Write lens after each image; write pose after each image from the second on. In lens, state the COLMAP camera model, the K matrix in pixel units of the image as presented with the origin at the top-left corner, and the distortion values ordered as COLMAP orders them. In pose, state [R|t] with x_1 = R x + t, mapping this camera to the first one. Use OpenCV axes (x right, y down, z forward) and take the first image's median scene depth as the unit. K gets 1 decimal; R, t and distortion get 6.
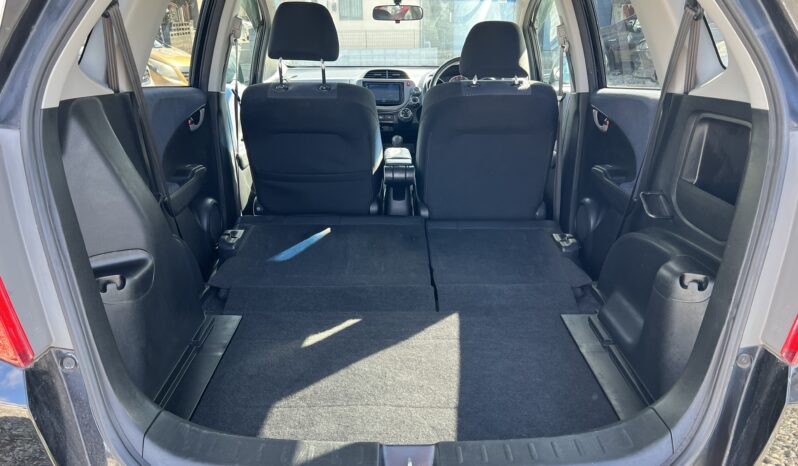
lens RADIAL K [[537.8, 0, 399.0], [0, 537.8, 233.0], [0, 0, 1]] dist [0.058659, -0.049240]
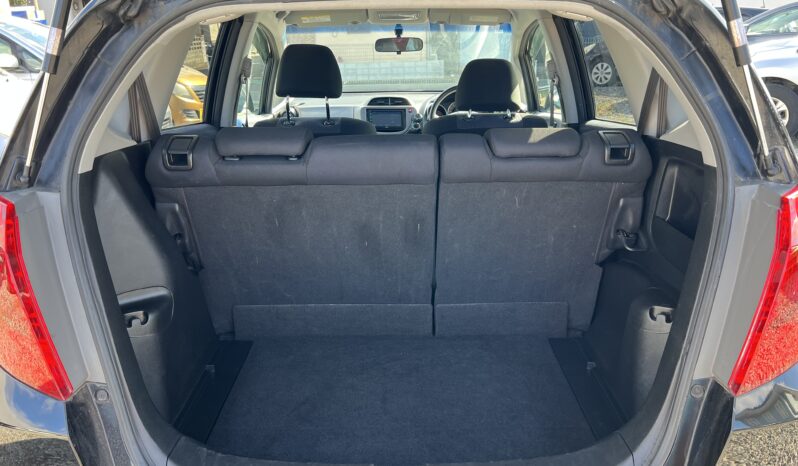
lens RADIAL K [[537.8, 0, 399.0], [0, 537.8, 233.0], [0, 0, 1]] dist [0.058659, -0.049240]
pose [[0.999781, -0.008522, -0.019089, 0.030062], [0.008315, 0.999906, -0.010858, -0.058381], [0.019180, 0.010697, 0.999759, -0.094498]]
